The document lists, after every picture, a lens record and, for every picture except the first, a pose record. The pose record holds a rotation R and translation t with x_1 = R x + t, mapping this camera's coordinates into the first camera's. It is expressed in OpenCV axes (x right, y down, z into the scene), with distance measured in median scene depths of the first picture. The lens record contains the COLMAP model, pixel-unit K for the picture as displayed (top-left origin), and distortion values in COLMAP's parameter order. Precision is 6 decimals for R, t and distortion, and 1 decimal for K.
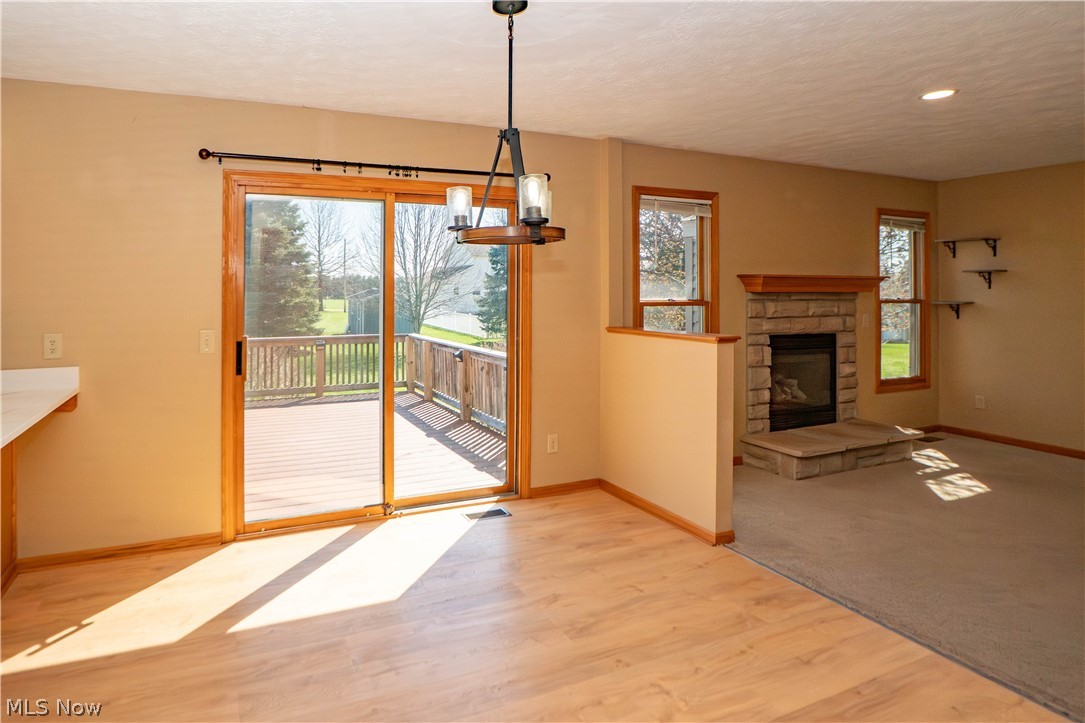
lens RADIAL K [[576.9, 0, 420.4], [0, 576.9, 274.4], [0, 0, 1]] dist [-0.003737, 0.000400]
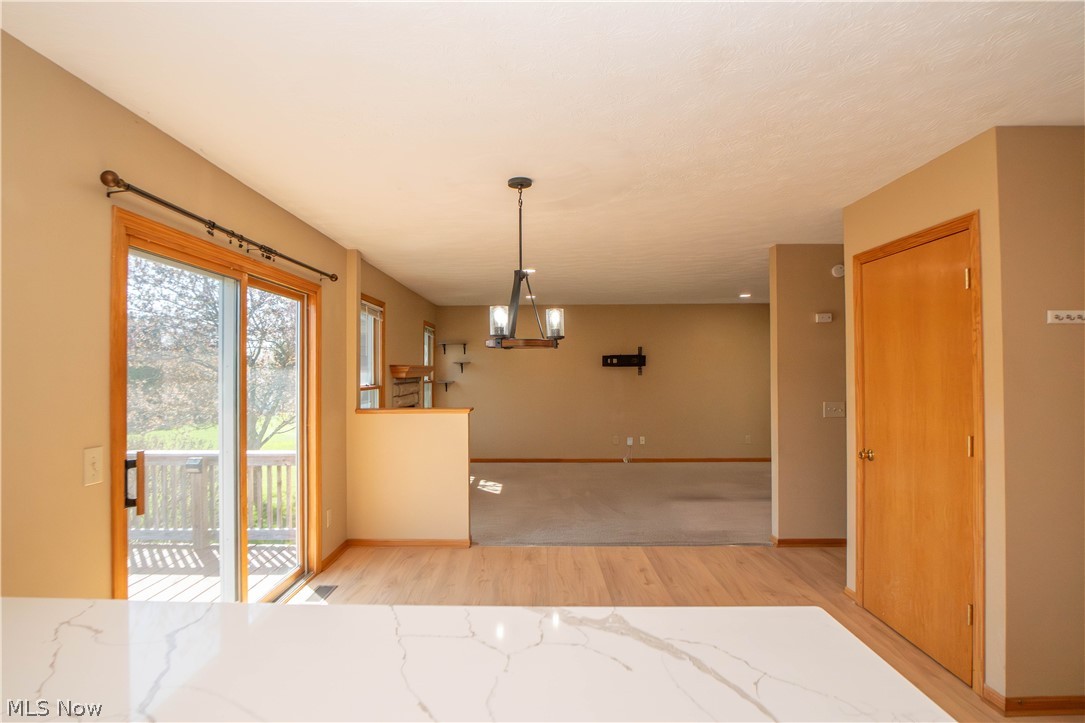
lens RADIAL K [[554.5, 0, 538.1], [0, 554.5, 367.5], [0, 0, 1]] dist [-0.002040, 0.000625]
pose [[0.377367, 0.002718, 0.926060, -0.515520], [-0.019516, 0.999797, 0.005018, -0.005304], [-0.925858, -0.019966, 0.377344, 0.203305]]
